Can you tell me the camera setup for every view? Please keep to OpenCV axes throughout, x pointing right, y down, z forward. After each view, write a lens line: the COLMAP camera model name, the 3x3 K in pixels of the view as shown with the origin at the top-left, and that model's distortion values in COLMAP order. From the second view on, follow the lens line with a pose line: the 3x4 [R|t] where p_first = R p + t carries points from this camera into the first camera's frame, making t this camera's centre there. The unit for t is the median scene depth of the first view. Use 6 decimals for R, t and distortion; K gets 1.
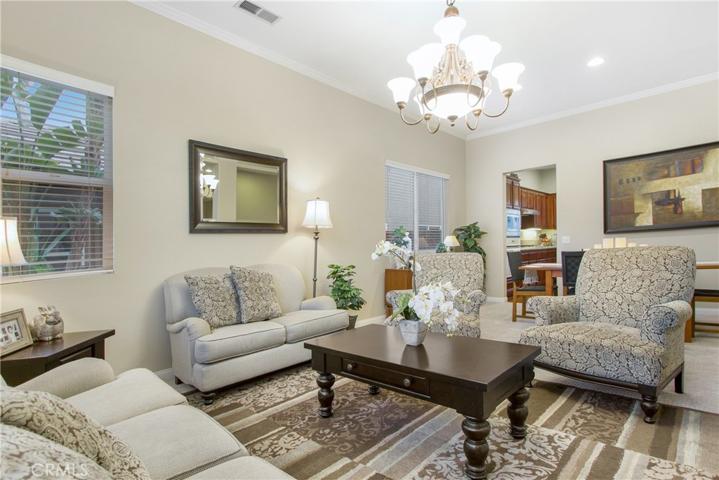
lens RADIAL K [[372.3, 0, 359.5], [0, 372.3, 240.0], [0, 0, 1]] dist [-0.000971, -0.000048]
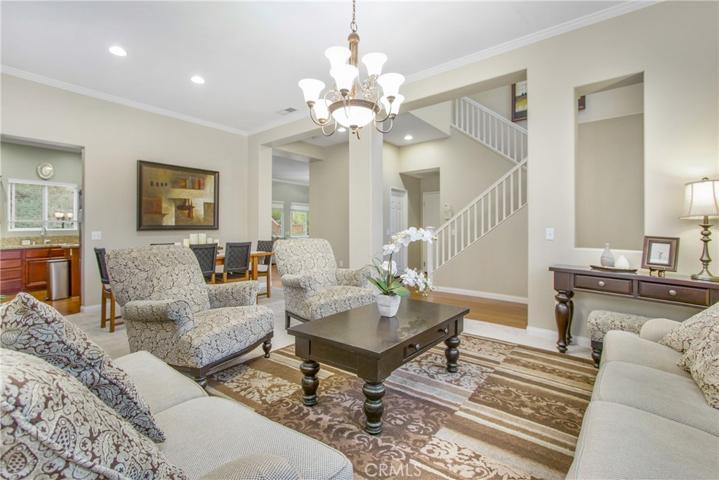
lens RADIAL K [[331.6, 0, 359.5], [0, 331.6, 240.0], [0, 0, 1]] dist [0.074473, -0.000032]
pose [[-0.061286, 0.023968, 0.997832, -0.378774], [-0.015232, 0.999573, -0.024946, 0.029515], [-0.998004, -0.016728, -0.060895, 0.483399]]
